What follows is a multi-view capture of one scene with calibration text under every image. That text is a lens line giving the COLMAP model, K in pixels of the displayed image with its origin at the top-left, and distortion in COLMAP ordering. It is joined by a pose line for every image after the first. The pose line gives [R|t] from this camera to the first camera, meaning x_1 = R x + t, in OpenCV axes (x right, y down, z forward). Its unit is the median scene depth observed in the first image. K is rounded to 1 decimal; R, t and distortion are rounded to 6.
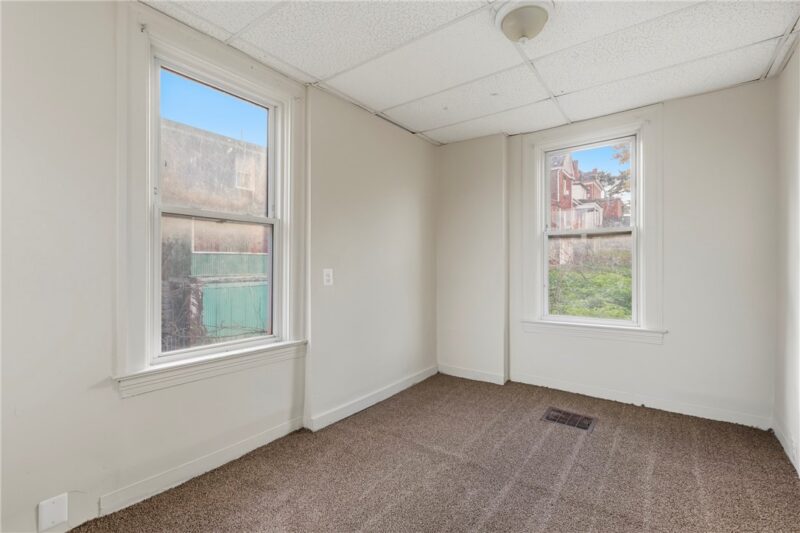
lens RADIAL K [[367.1, 0, 398.1], [0, 367.1, 264.8], [0, 0, 1]] dist [0.001355, -0.000237]
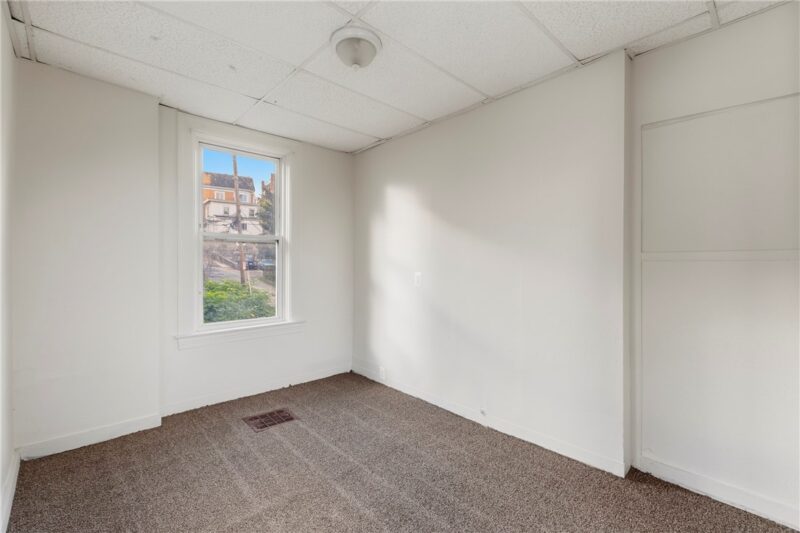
lens RADIAL K [[367.1, 0, 398.1], [0, 367.1, 264.8], [0, 0, 1]] dist [0.001355, -0.000237]
pose [[0.149228, 0.006131, 0.988784, -0.480815], [-0.007295, 0.999960, -0.005099, -0.011135], [-0.988776, -0.006452, 0.149267, 0.471253]]
